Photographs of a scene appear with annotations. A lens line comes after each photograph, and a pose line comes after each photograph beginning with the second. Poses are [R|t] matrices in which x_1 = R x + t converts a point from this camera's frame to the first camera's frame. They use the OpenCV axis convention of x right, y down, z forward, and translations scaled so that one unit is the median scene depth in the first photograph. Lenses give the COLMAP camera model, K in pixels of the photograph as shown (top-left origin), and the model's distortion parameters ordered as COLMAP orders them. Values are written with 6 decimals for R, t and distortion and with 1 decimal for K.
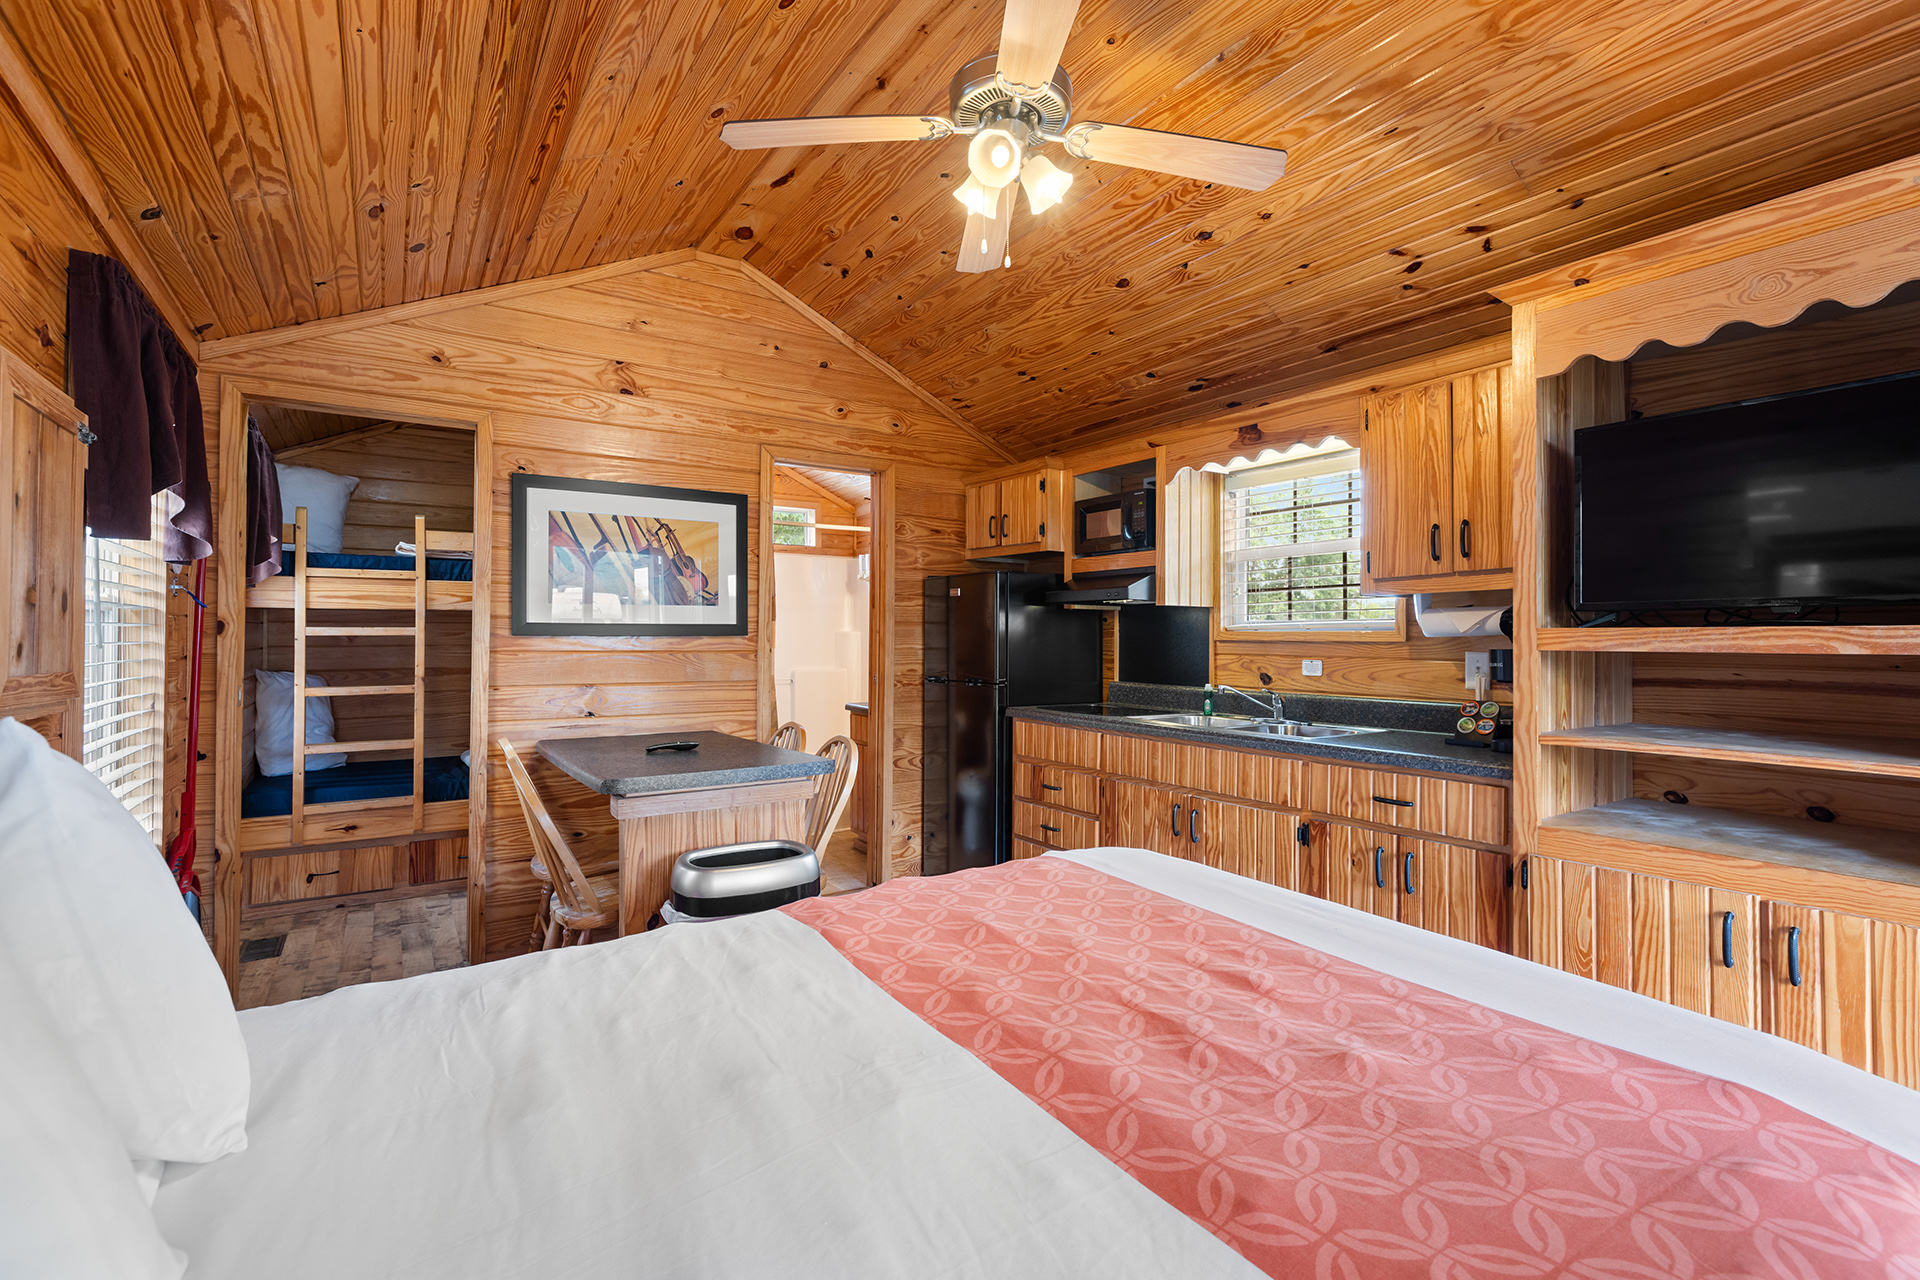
lens RADIAL K [[880.8, 0, 961.8], [0, 880.8, 638.0], [0, 0, 1]] dist [-0.001106, -0.000126]
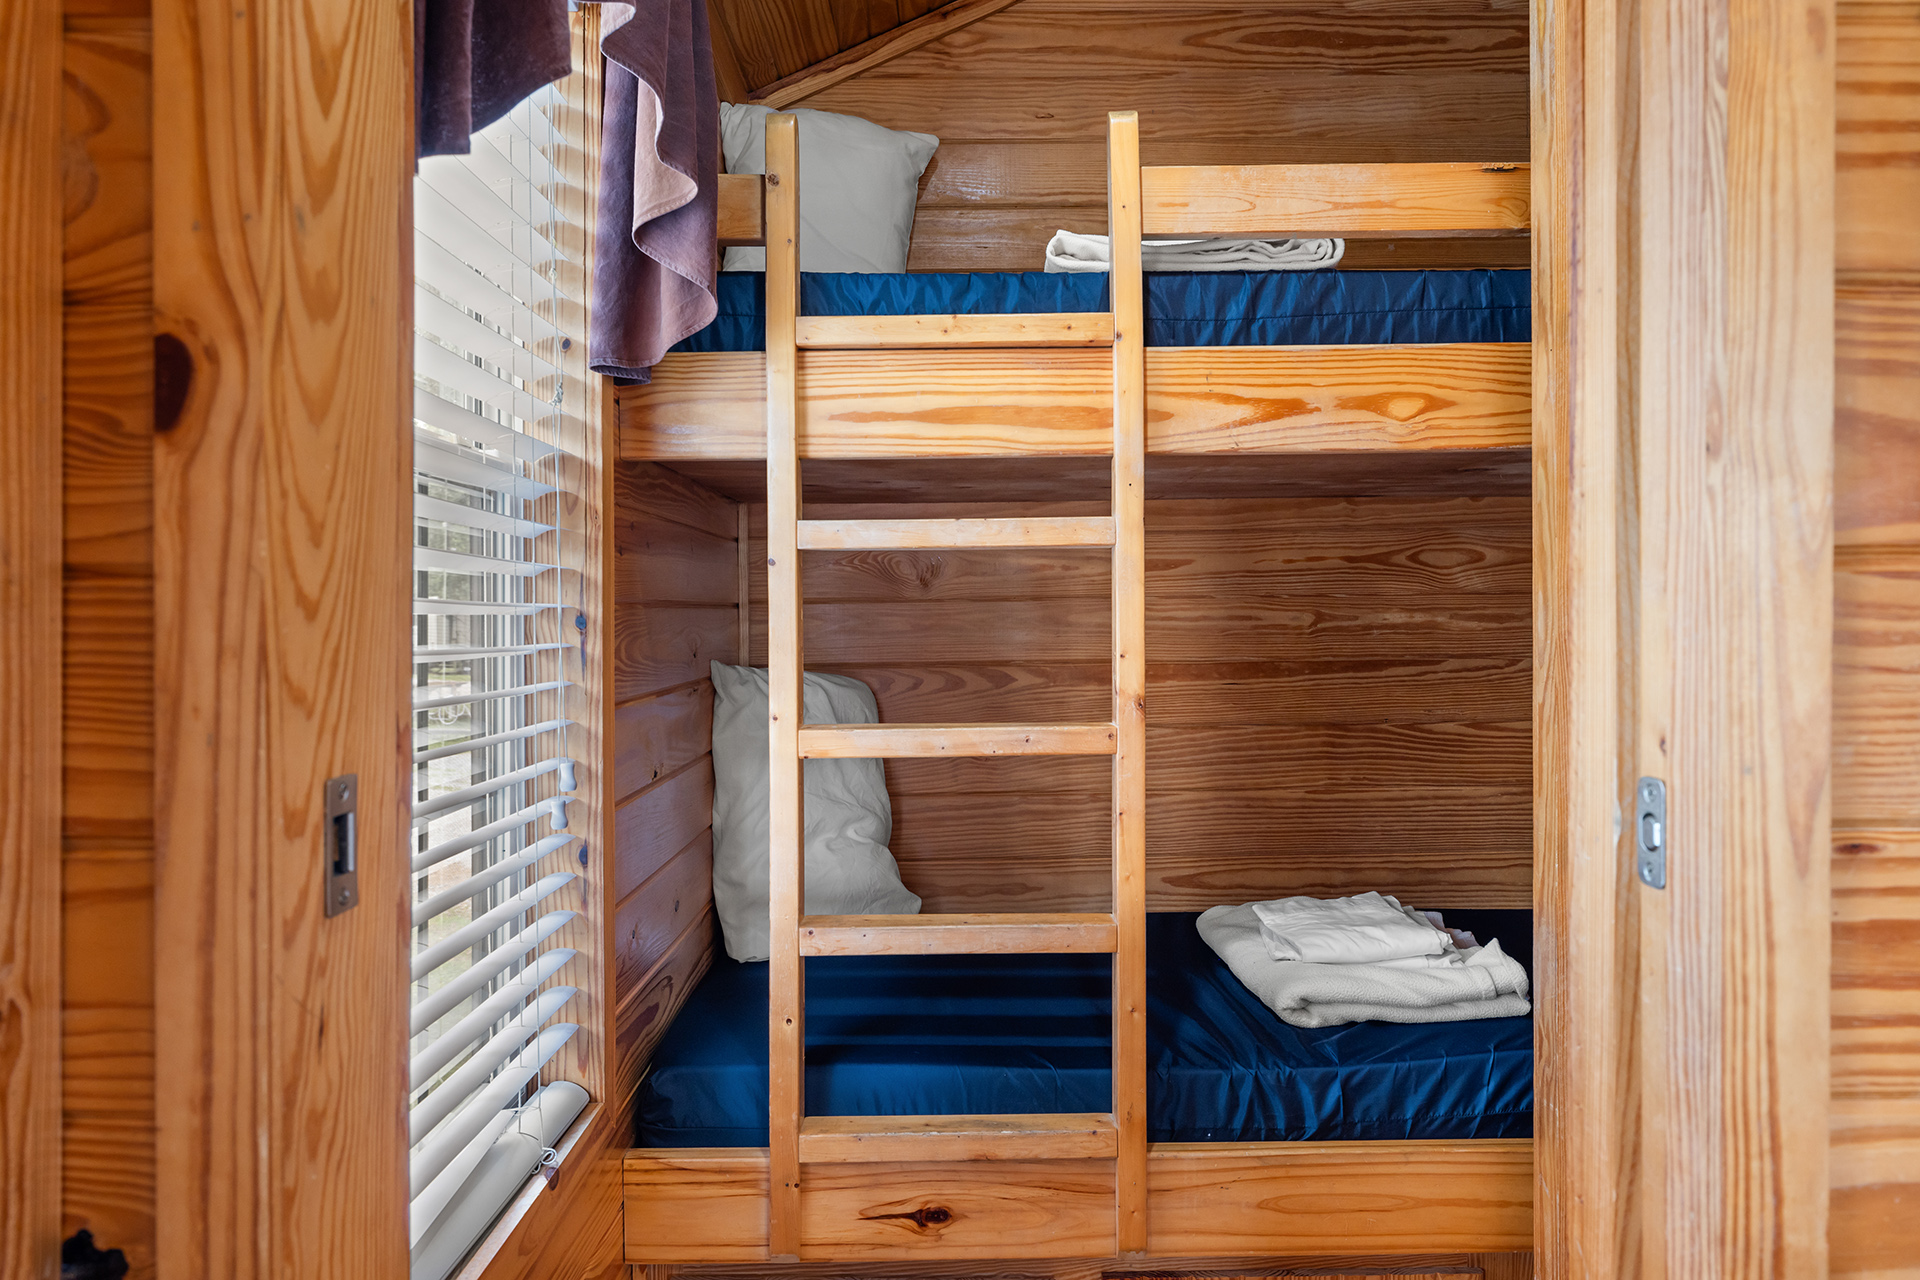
lens RADIAL K [[1269.3, 0, 960.9], [0, 1269.3, 632.4], [0, 0, 1]] dist [0.001211, 0.000090]
pose [[0.836345, -0.005027, -0.548180, -0.443869], [0.012356, 0.999877, 0.009681, 0.020216], [0.548064, -0.014870, 0.836304, 0.640575]]
